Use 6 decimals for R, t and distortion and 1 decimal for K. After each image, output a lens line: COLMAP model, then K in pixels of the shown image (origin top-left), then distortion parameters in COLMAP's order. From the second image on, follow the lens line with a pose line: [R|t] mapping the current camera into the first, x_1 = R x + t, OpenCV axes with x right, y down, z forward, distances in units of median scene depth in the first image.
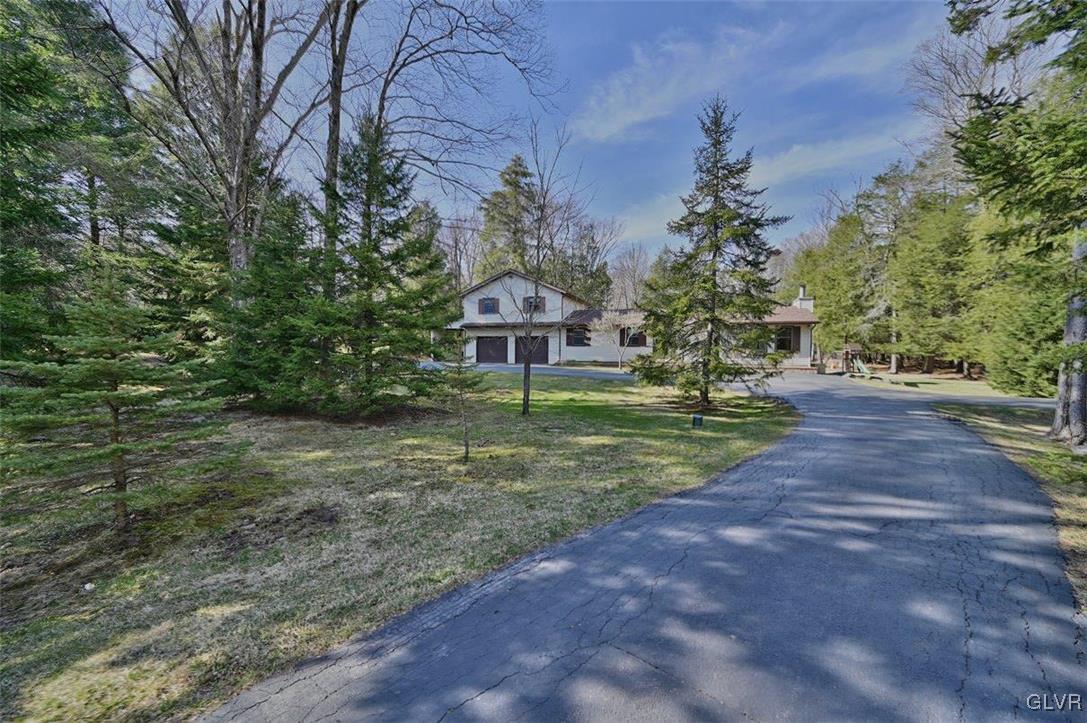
lens RADIAL K [[428.0, 0, 543.5], [0, 428.0, 364.4], [0, 0, 1]] dist [-0.004199, 0.000877]
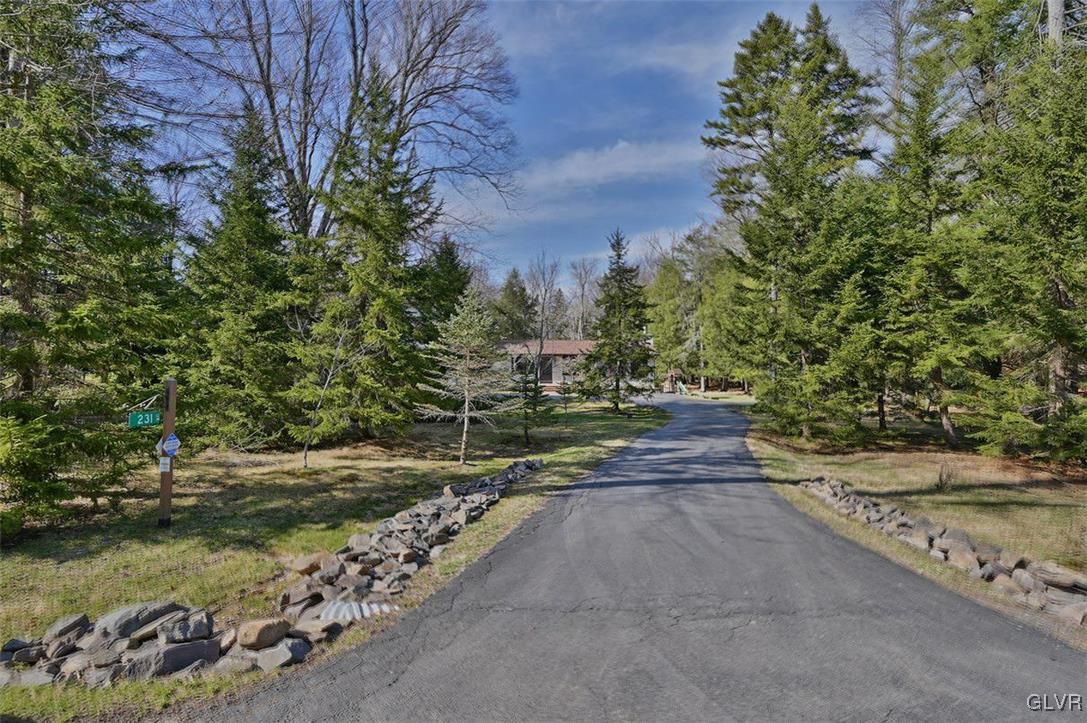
lens RADIAL K [[524.6, 0, 542.2], [0, 524.6, 360.9], [0, 0, 1]] dist [-0.004046, -0.001119]
pose [[0.922242, 0.000919, 0.386612, -0.216703], [0.020728, 0.998441, -0.051818, -0.000113], [-0.386057, 0.055803, 0.920786, -0.246659]]
